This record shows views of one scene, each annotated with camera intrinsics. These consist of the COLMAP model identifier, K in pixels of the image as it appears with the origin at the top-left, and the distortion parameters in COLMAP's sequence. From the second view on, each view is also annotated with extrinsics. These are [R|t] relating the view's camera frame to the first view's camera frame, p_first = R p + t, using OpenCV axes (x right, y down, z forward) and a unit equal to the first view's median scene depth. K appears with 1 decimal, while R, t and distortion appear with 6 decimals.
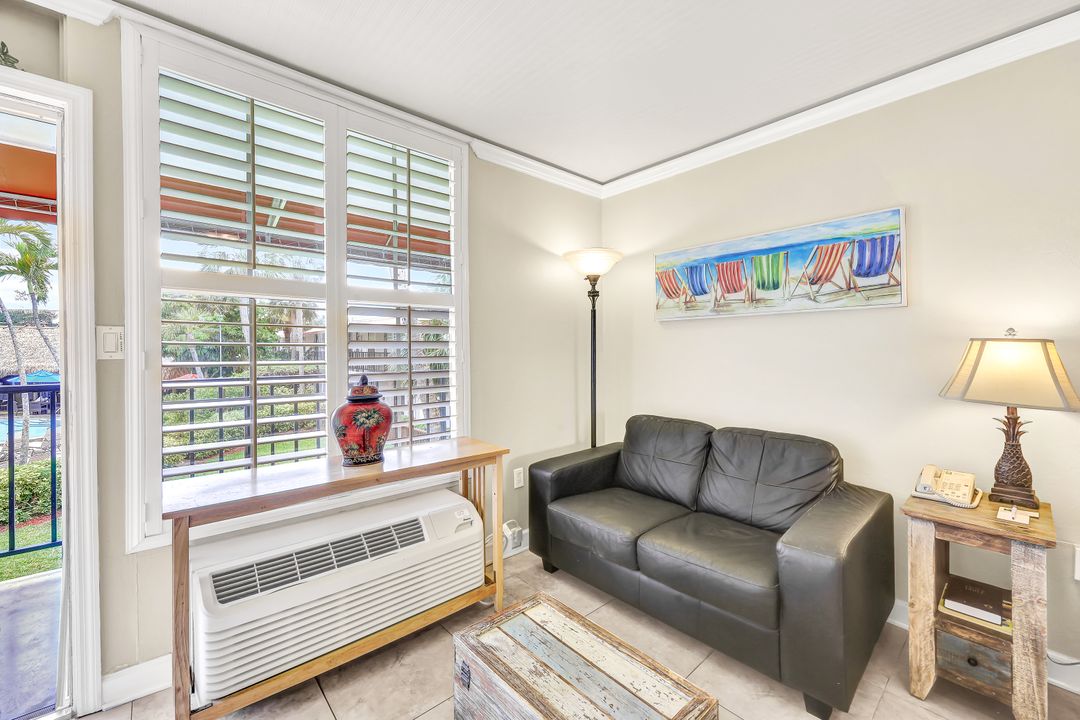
lens RADIAL K [[436.4, 0, 542.6], [0, 436.4, 351.1], [0, 0, 1]] dist [-0.006358, 0.000528]
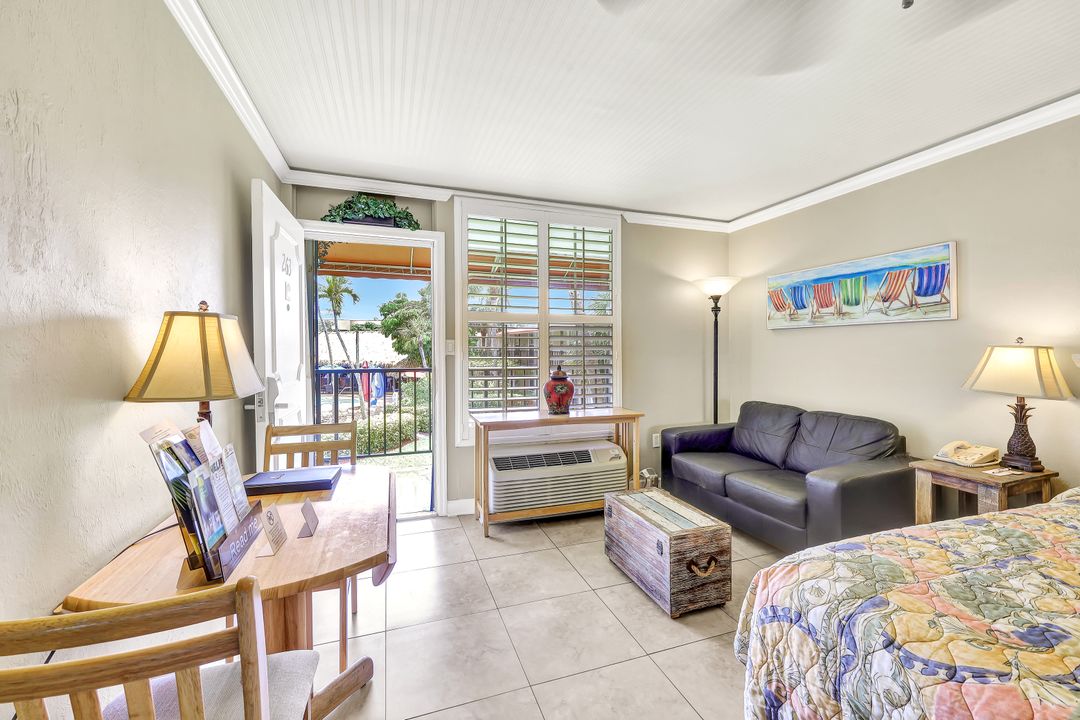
lens RADIAL K [[436.4, 0, 538.1], [0, 436.4, 350.4], [0, 0, 1]] dist [-0.006358, 0.000528]
pose [[0.922121, 0.003898, -0.386882, 0.174515], [-0.003692, 0.999992, 0.001277, -0.006969], [0.386884, 0.000251, 0.922128, -0.589598]]
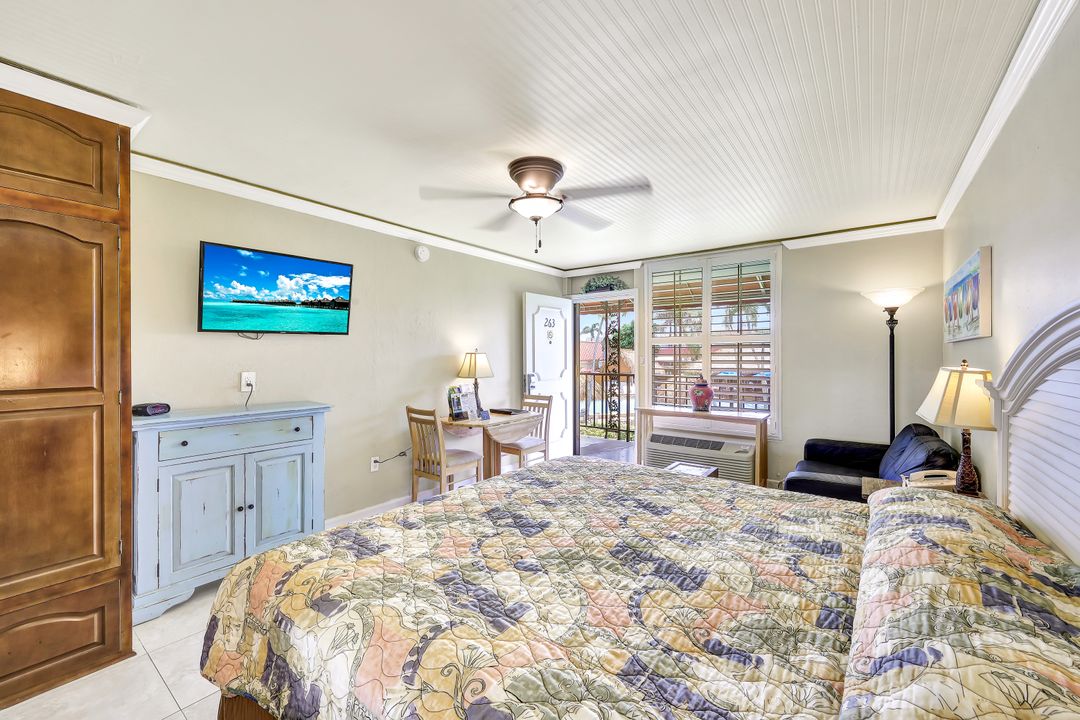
lens RADIAL K [[436.4, 0, 534.0], [0, 436.4, 349.8], [0, 0, 1]] dist [-0.006358, 0.000528]
pose [[0.175987, -0.012368, -0.984315, 1.544510], [-0.003629, 0.999906, -0.013212, -0.043427], [0.984386, 0.005897, 0.175926, -0.299756]]
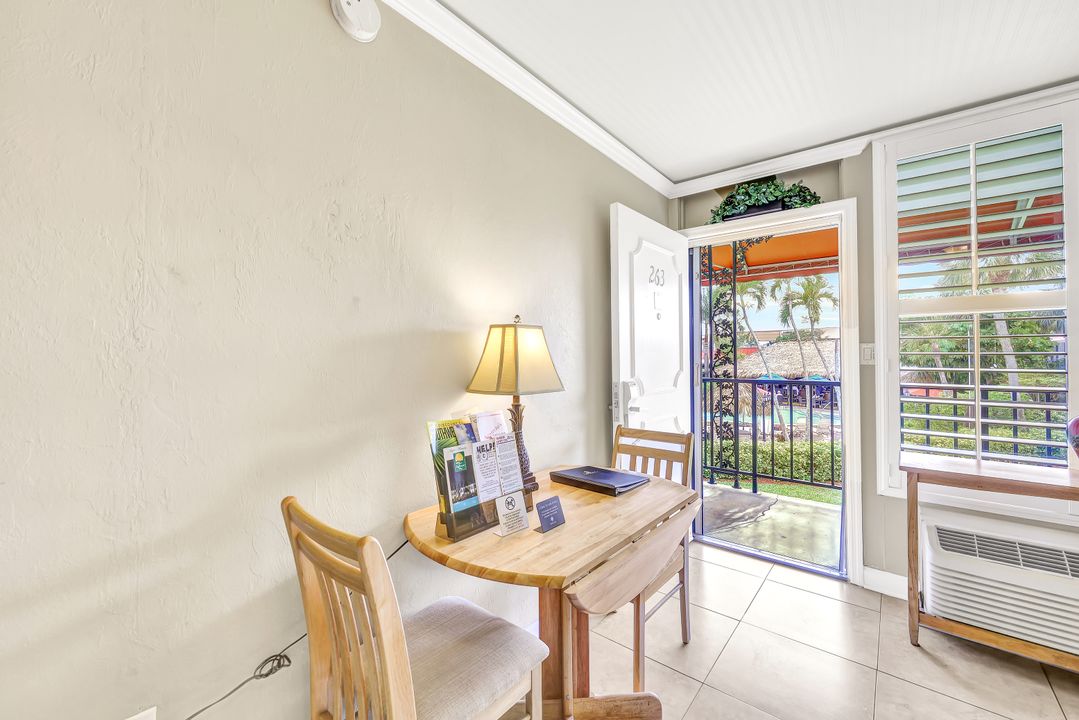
lens RADIAL K [[436.0, 0, 537.3], [0, 436.0, 352.9], [0, 0, 1]] dist [-0.006358, 0.000528]
pose [[0.145516, -0.011807, -0.989285, 0.262152], [-0.005353, 0.999905, -0.012721, 0.001772], [0.989341, 0.007147, 0.145439, -0.282161]]
